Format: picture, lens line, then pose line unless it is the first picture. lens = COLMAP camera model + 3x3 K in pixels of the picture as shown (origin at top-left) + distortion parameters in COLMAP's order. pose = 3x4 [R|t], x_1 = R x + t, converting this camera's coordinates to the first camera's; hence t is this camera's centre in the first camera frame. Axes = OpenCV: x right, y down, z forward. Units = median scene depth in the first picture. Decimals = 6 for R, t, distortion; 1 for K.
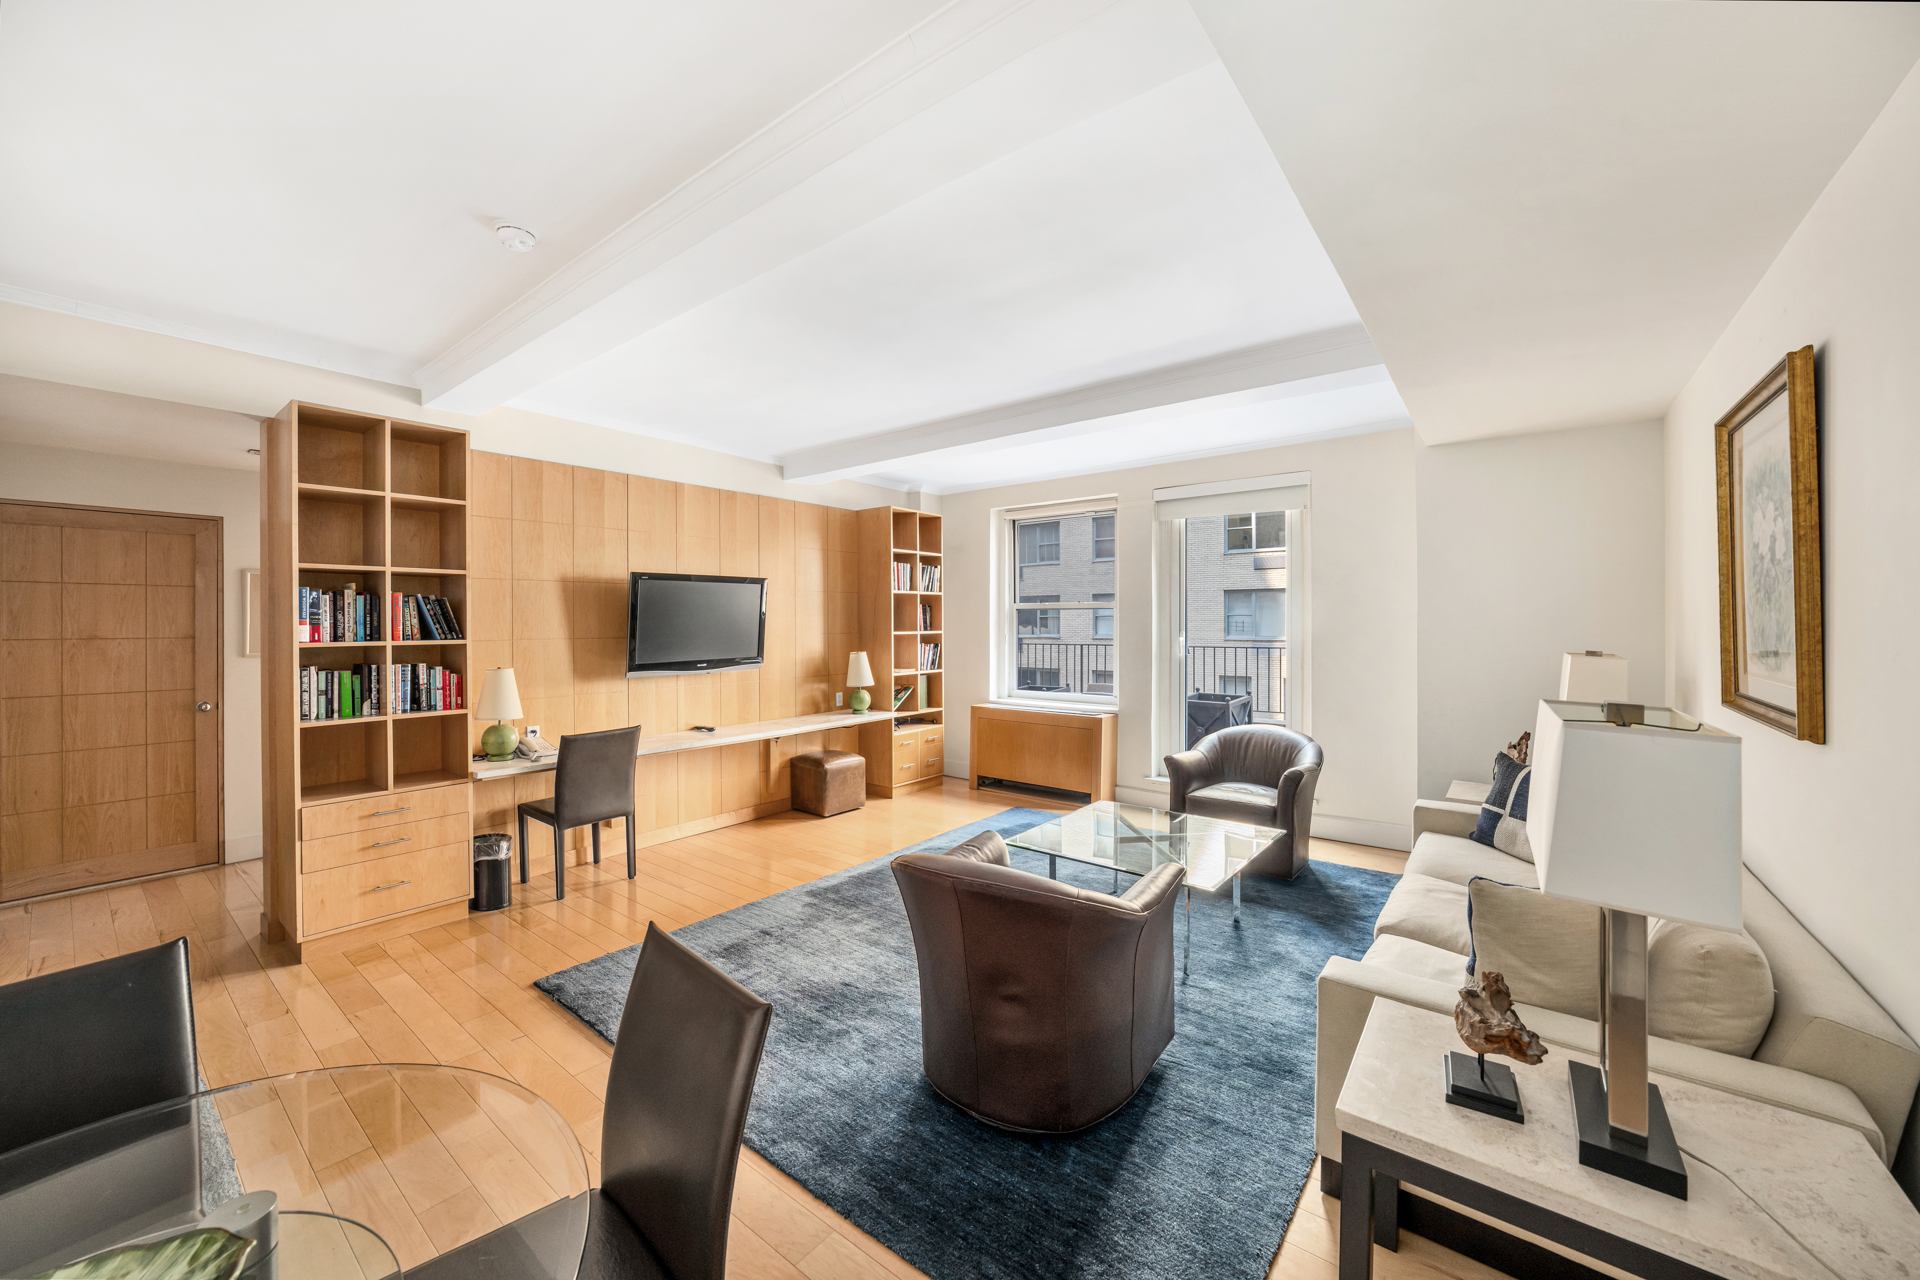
lens RADIAL K [[715.3, 0, 960.0], [0, 715.3, 640.0], [0, 0, 1]] dist [-0.000226, -0.000024]
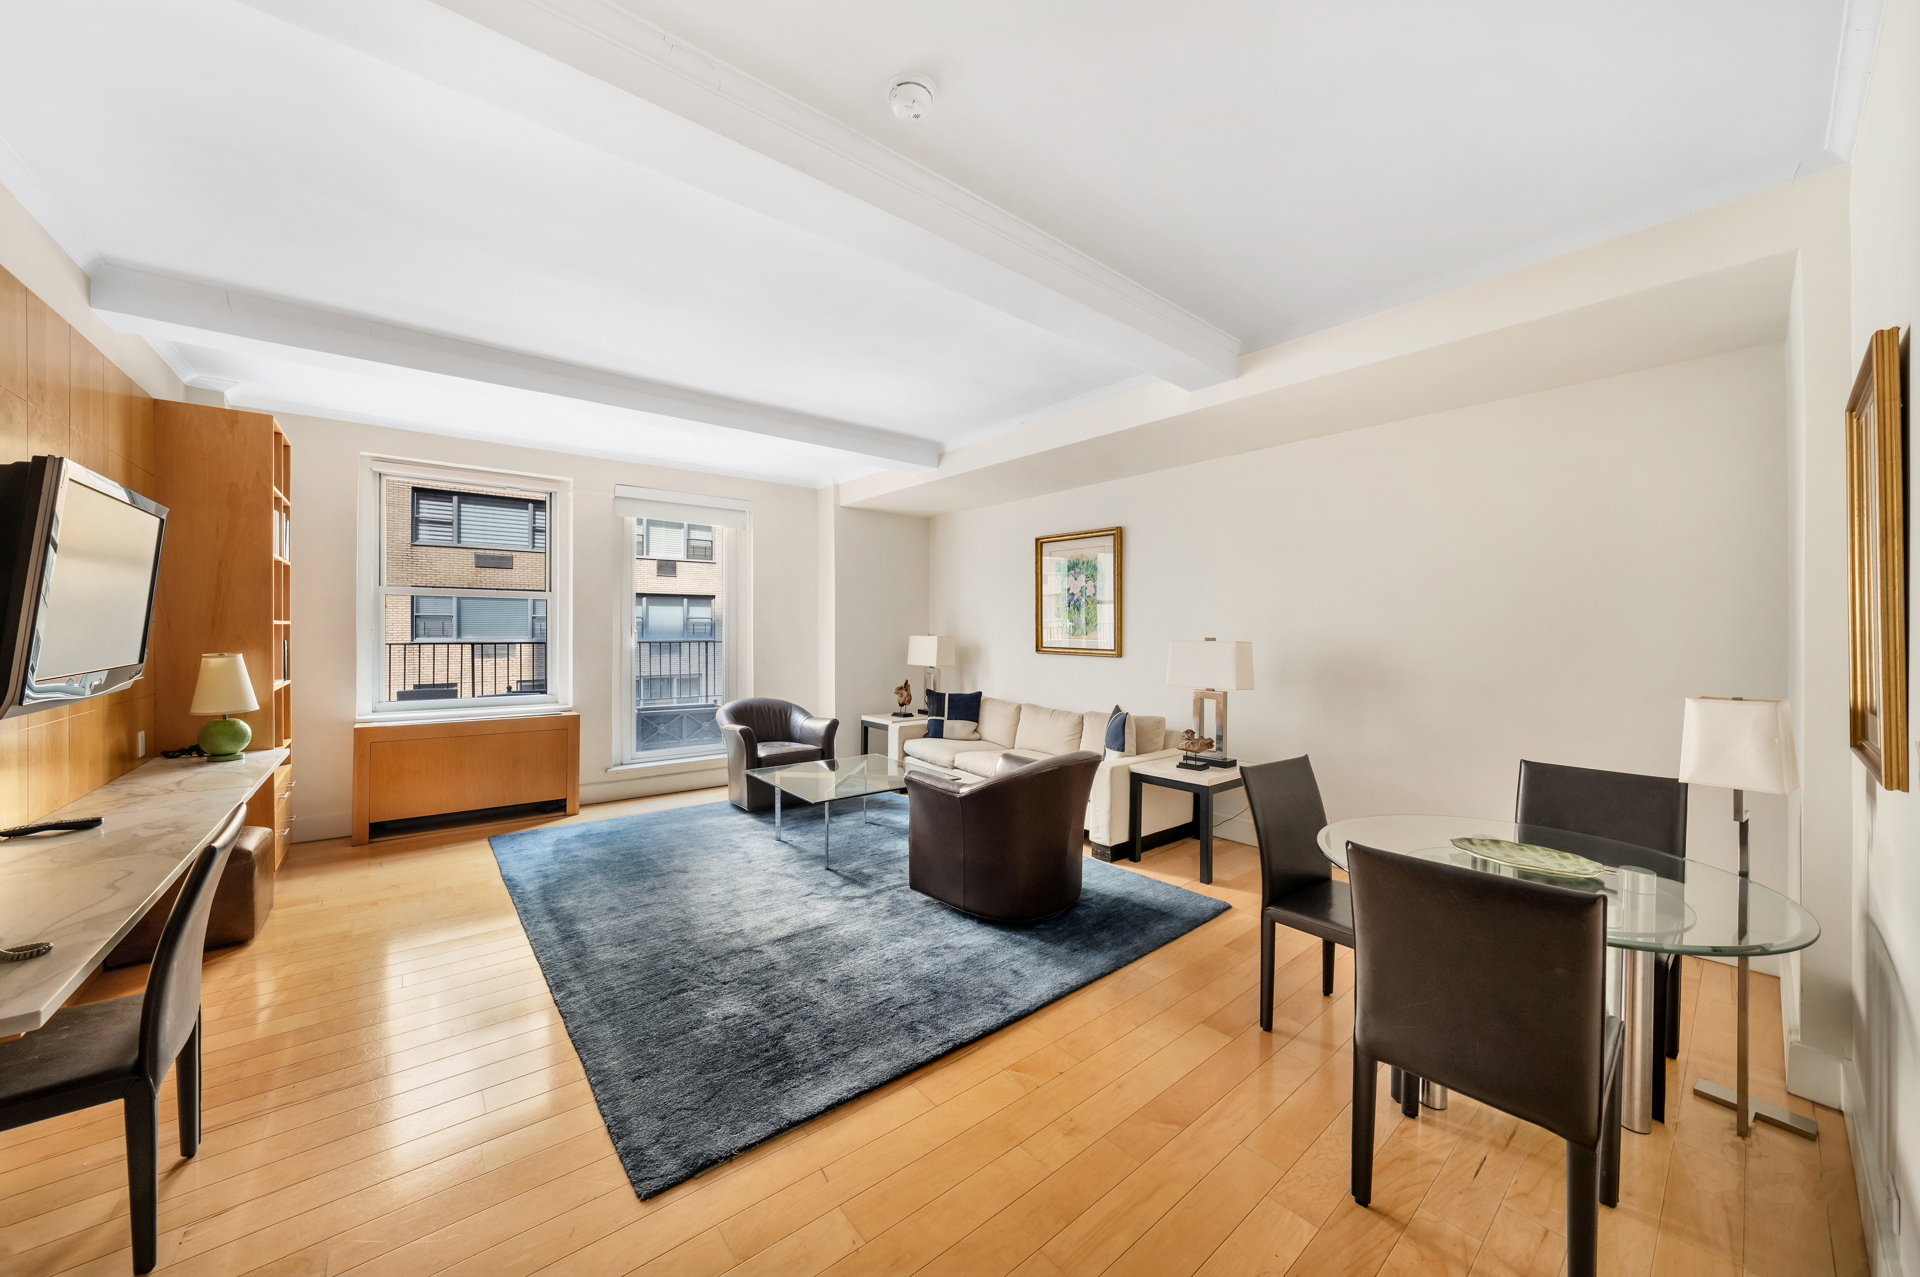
lens RADIAL K [[673.0, 0, 960.0], [0, 673.0, 638.5], [0, 0, 1]] dist [-0.022352, 0.005194]
pose [[0.220968, -0.011485, 0.975213, -0.531730], [0.015123, 0.999851, 0.008348, 0.008541], [-0.975164, 0.012904, 0.221109, 0.308641]]
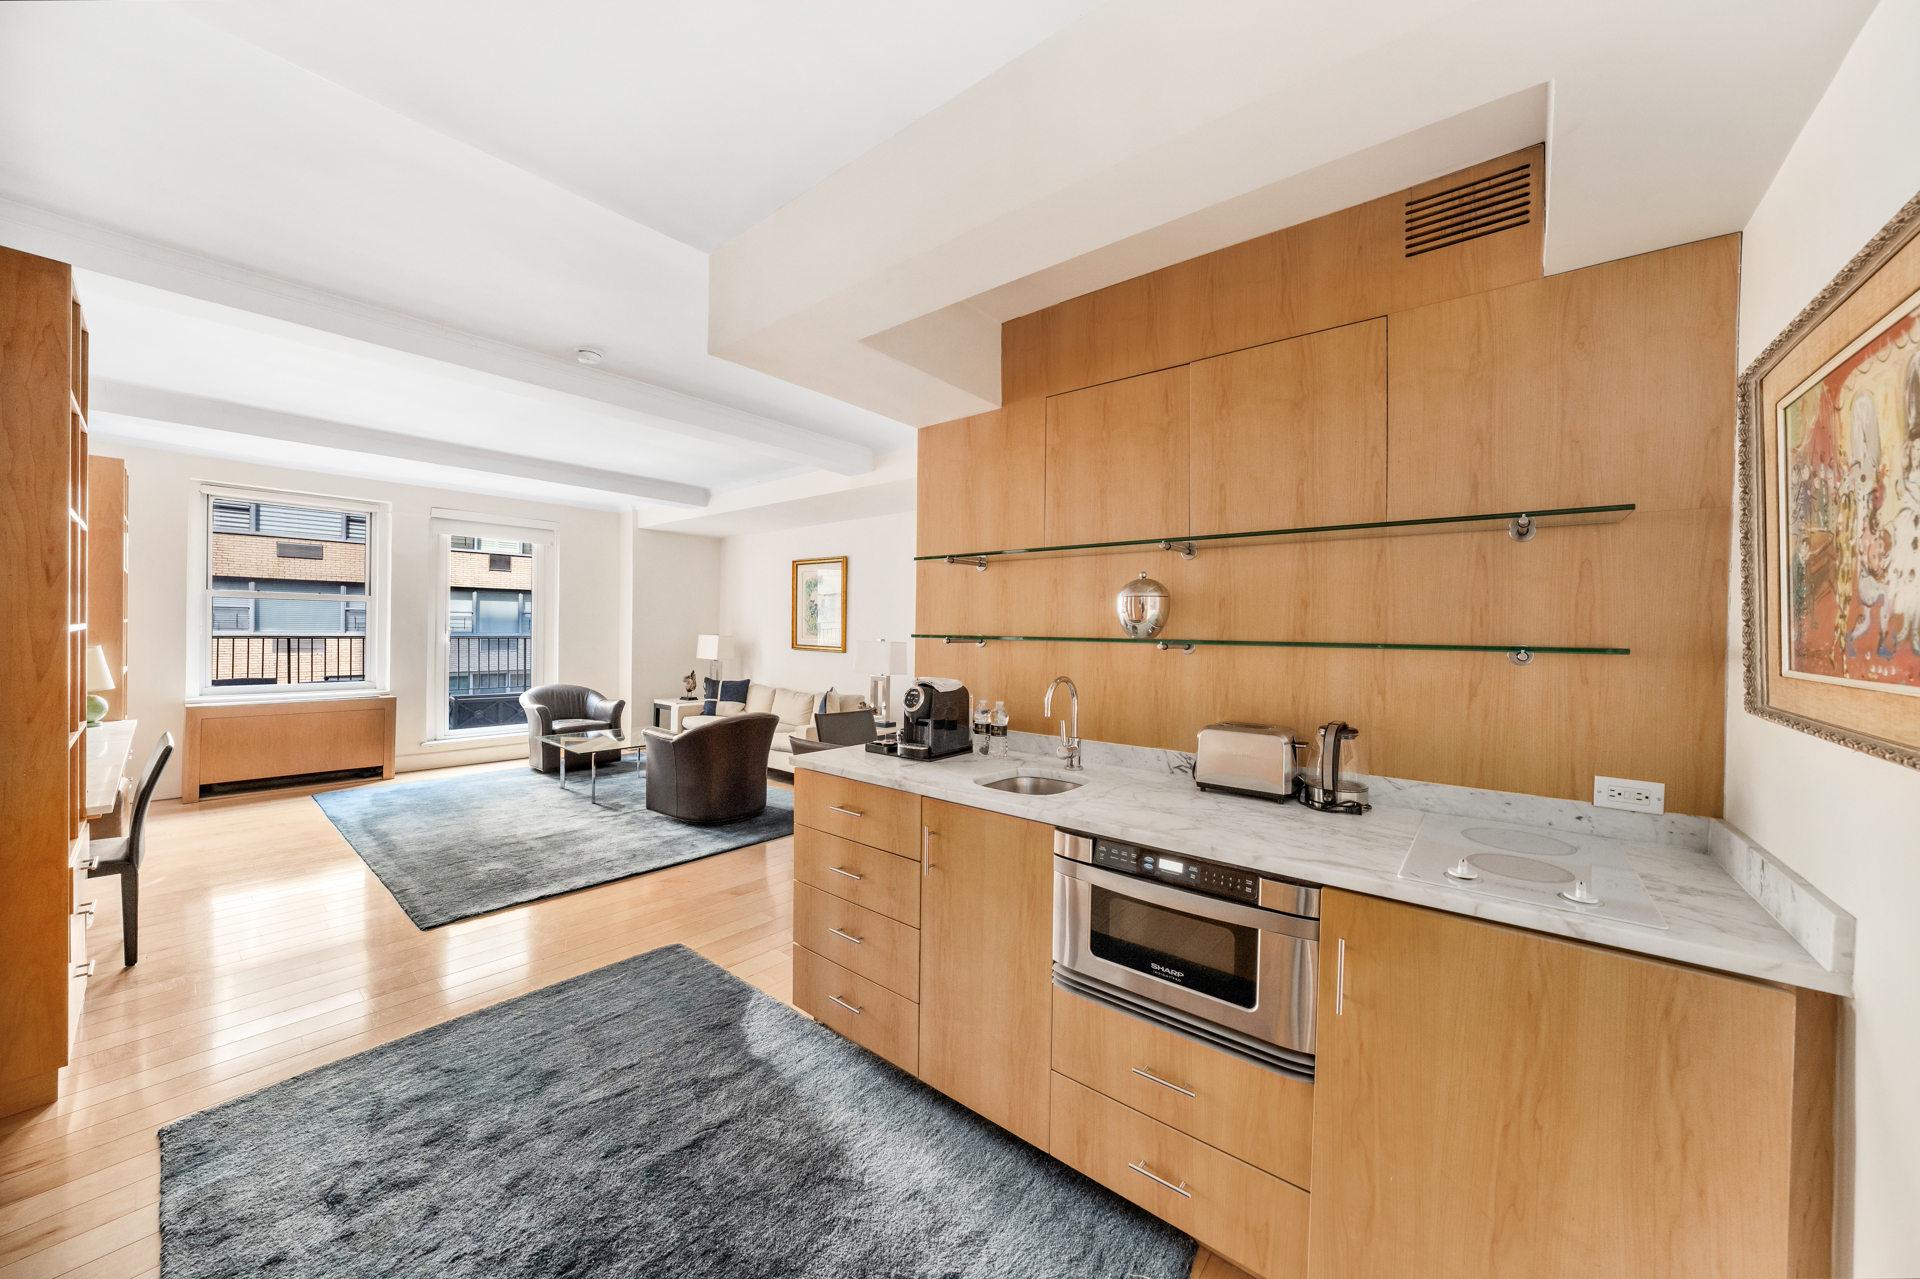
lens RADIAL K [[673.0, 0, 960.0], [0, 673.0, 639.5], [0, 0, 1]] dist [-0.022352, 0.005194]
pose [[0.042338, -0.014744, 0.998995, -0.809598], [0.004236, 0.999885, 0.014578, 0.003853], [-0.999094, 0.003614, 0.042396, 0.043066]]
